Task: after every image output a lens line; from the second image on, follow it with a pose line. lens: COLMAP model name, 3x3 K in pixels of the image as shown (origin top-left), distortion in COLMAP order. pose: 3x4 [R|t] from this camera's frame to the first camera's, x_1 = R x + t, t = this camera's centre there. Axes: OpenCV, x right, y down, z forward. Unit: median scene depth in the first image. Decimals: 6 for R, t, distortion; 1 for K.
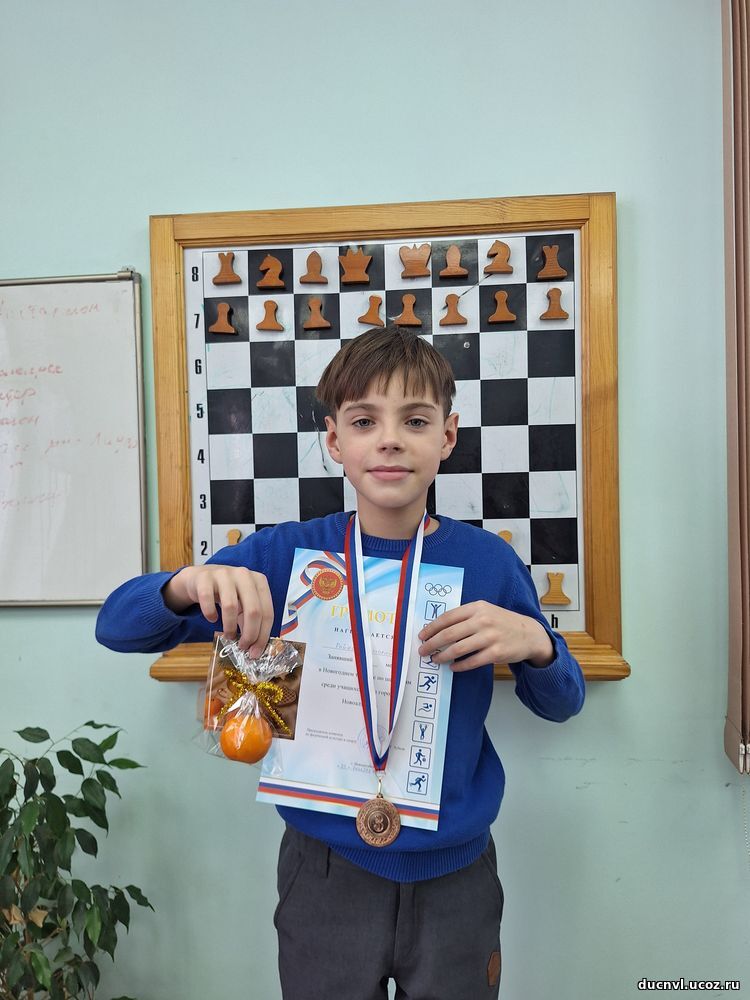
lens RADIAL K [[679.9, 0, 374.1], [0, 679.9, 509.1], [0, 0, 1]] dist [0.077972, -0.108169]
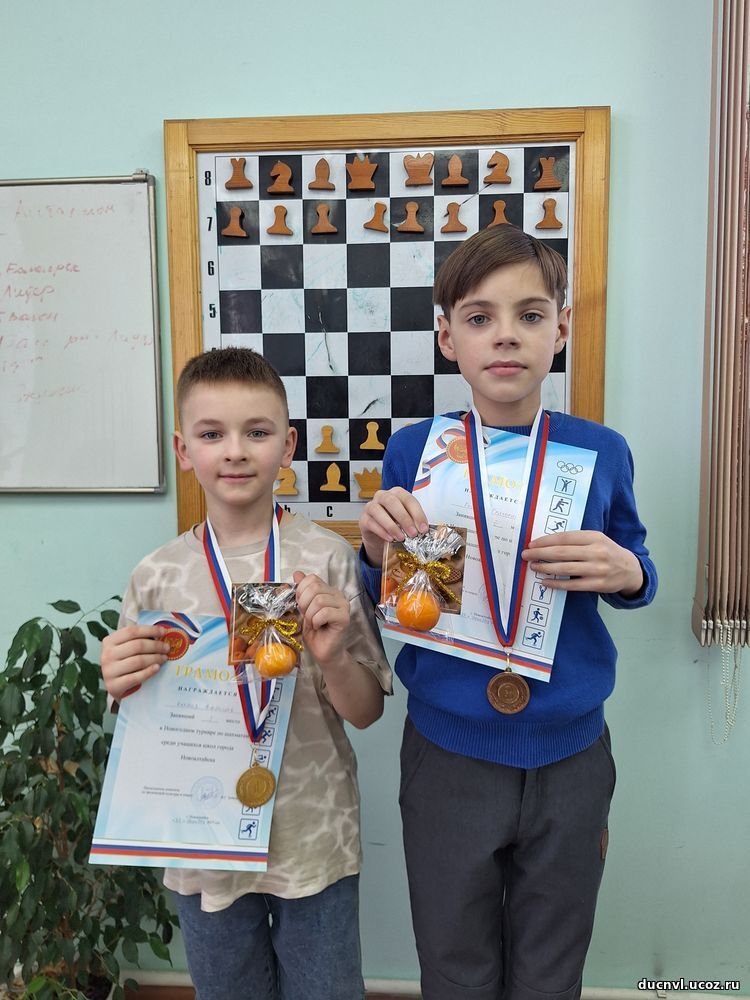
lens RADIAL K [[736.2, 0, 371.8], [0, 736.2, 454.2], [0, 0, 1]] dist [0.104573, -0.172570]
pose [[0.999873, 0.011961, 0.010547, -0.018527], [-0.012577, 0.998094, 0.060415, 0.005264], [-0.009805, -0.060540, 0.998118, -0.162999]]
